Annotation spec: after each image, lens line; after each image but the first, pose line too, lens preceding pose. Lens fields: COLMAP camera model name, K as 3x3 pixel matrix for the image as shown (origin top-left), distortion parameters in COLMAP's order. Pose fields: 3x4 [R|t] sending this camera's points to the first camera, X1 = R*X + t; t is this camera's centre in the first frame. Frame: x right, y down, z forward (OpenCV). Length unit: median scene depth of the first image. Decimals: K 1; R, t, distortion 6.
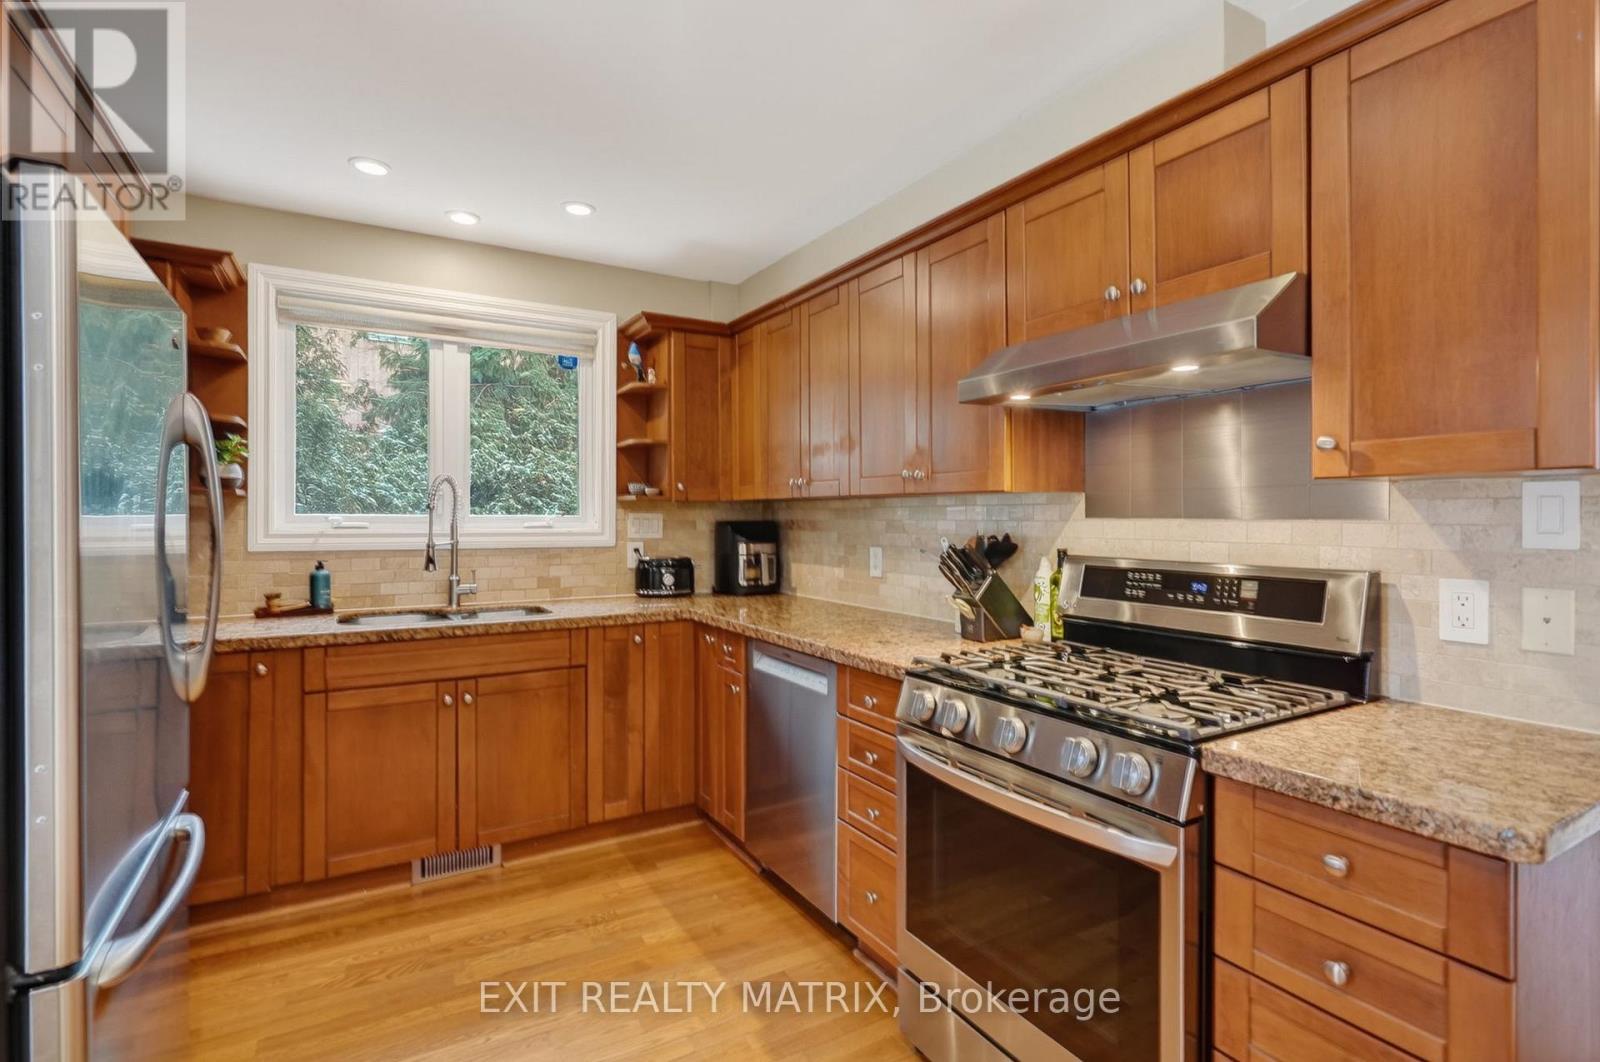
lens RADIAL K [[770.3, 0, 801.3], [0, 770.3, 522.9], [0, 0, 1]] dist [-0.001792, -0.000323]
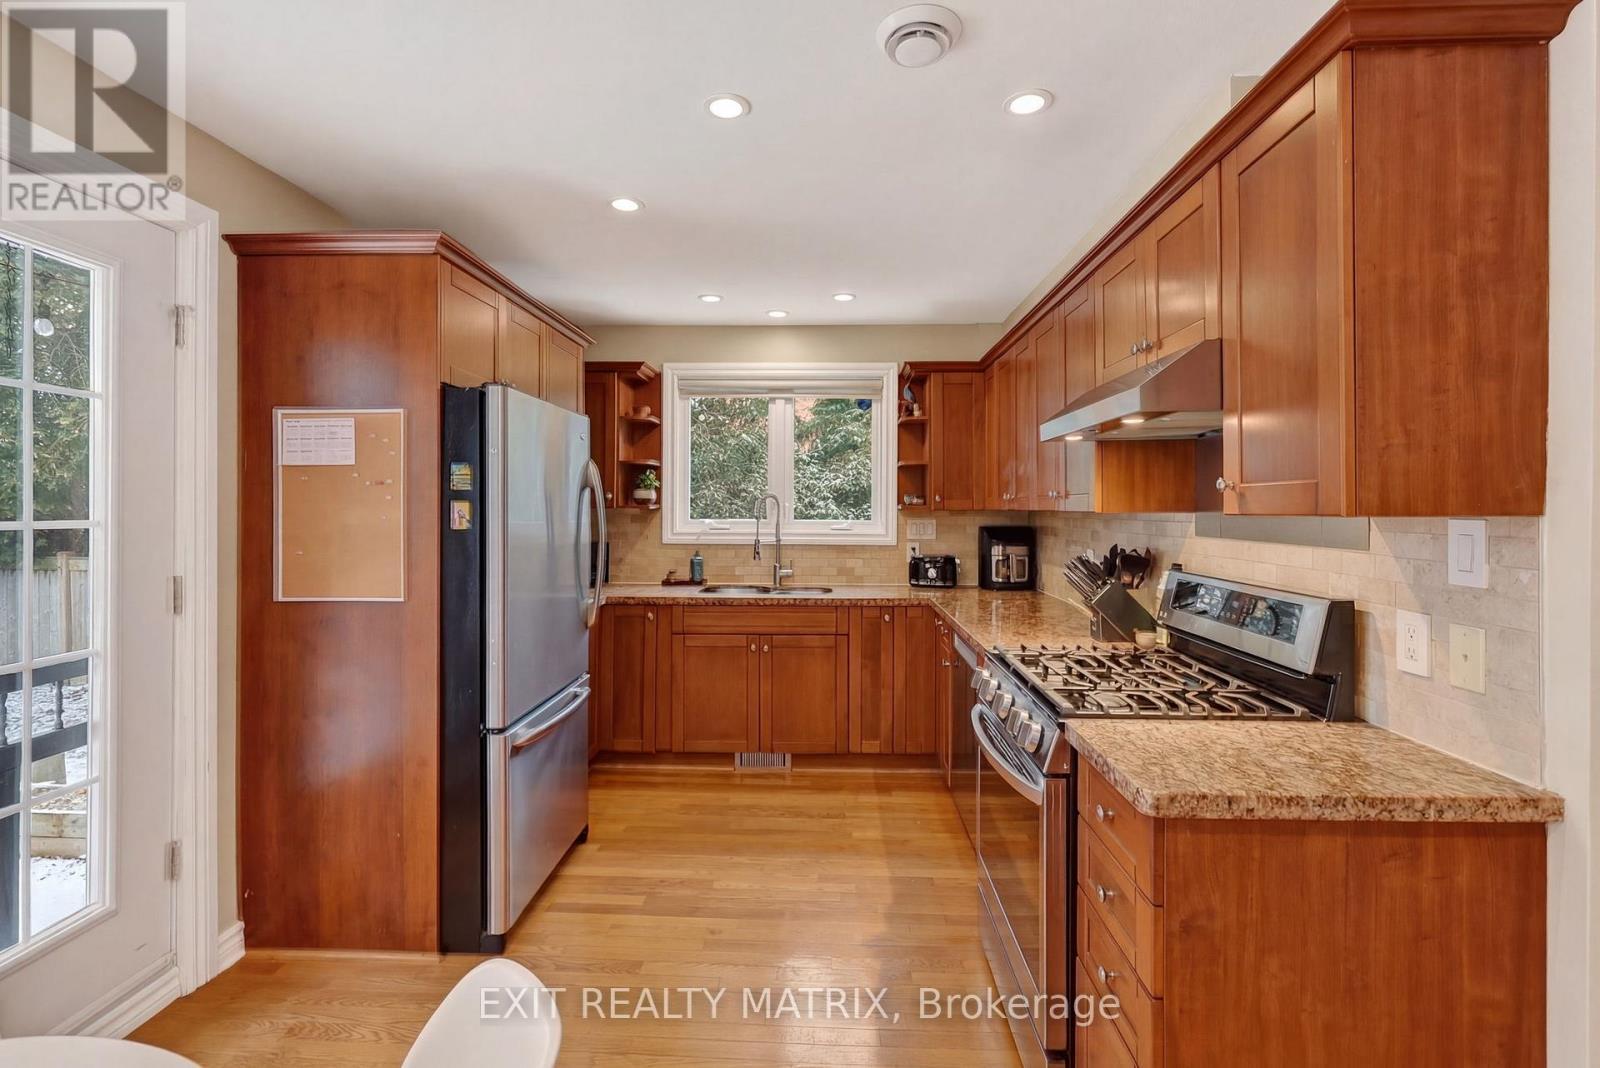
lens RADIAL K [[740.5, 0, 807.8], [0, 740.5, 512.1], [0, 0, 1]] dist [-0.001593, 0.000121]
pose [[0.845215, 0.004186, -0.534410, 0.394467], [-0.005345, 0.999986, -0.000621, -0.031035], [0.534400, 0.003381, 0.845225, -0.150167]]
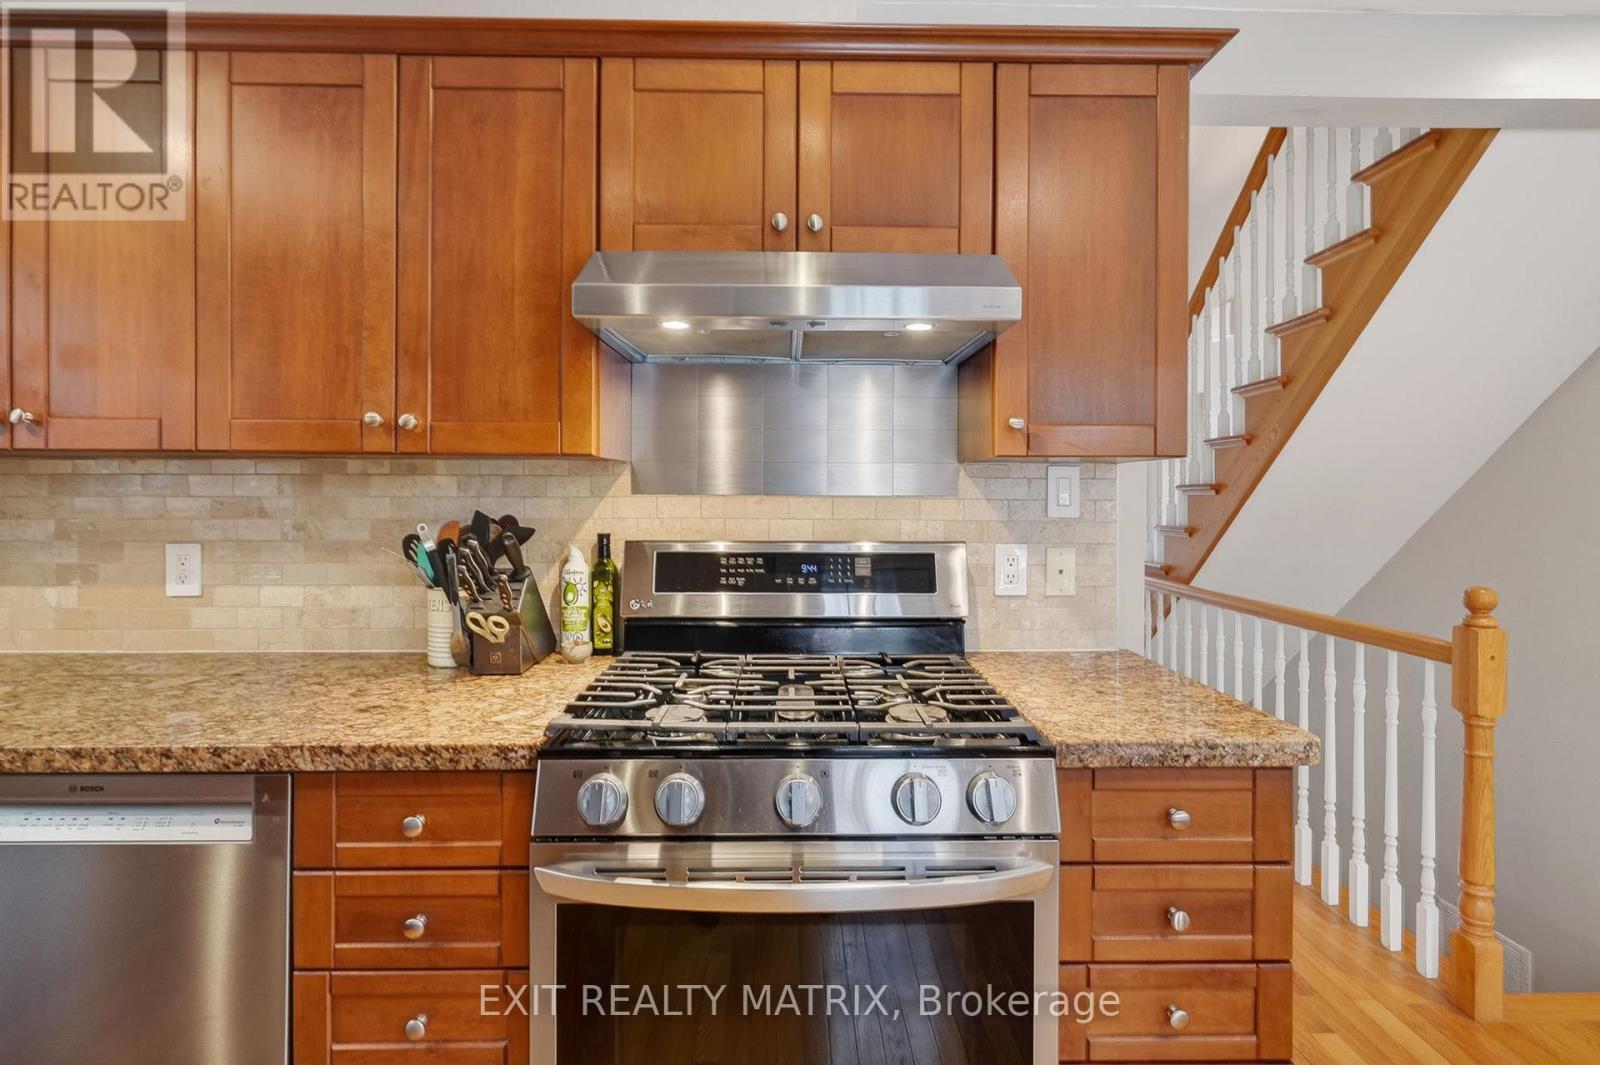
lens RADIAL K [[750.3, 0, 806.7], [0, 750.3, 497.4], [0, 0, 1]] dist [-0.001303, -0.000051]
pose [[0.491441, 0.001065, 0.870910, -0.192432], [0.004283, 0.999984, -0.003640, 0.000522], [-0.870900, 0.005519, 0.491429, 0.389613]]
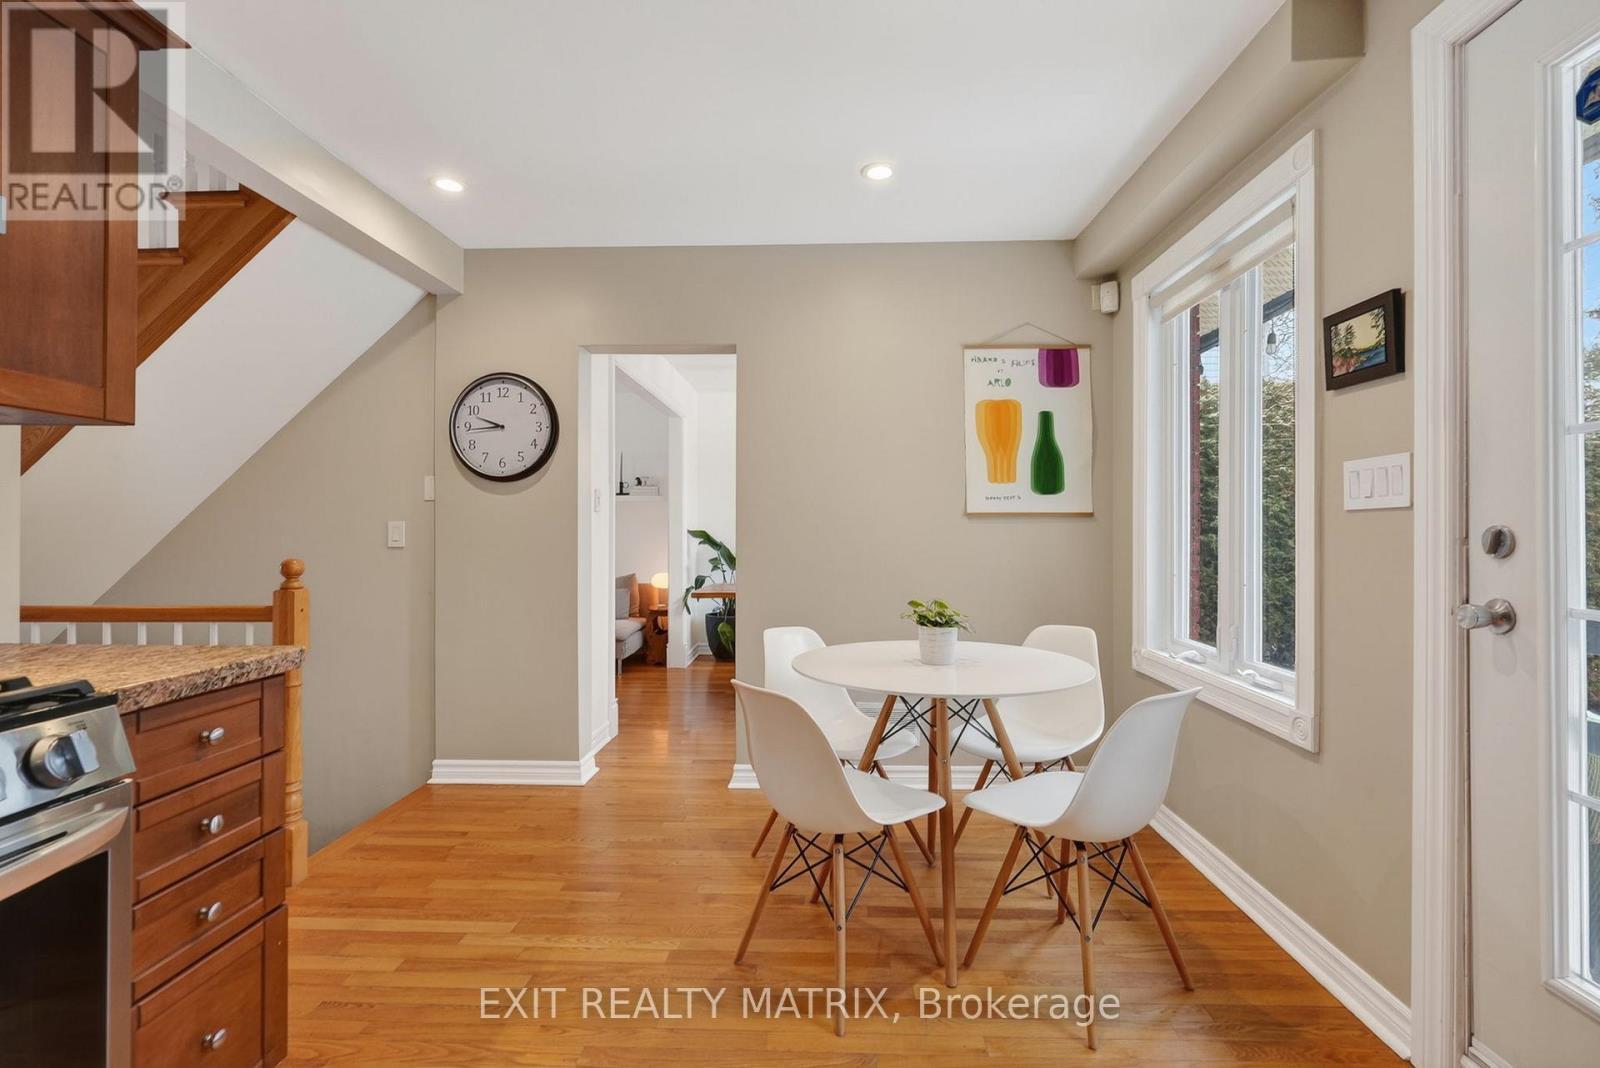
lens RADIAL K [[738.0, 0, 800.0], [0, 738.0, 534.0], [0, 0, 1]] dist [-0.001324, -0.000104]
pose [[-0.837528, -0.001953, 0.546390, -0.299394], [0.003301, 0.999957, 0.008635, 0.048885], [-0.546384, 0.009035, -0.837486, 0.611000]]
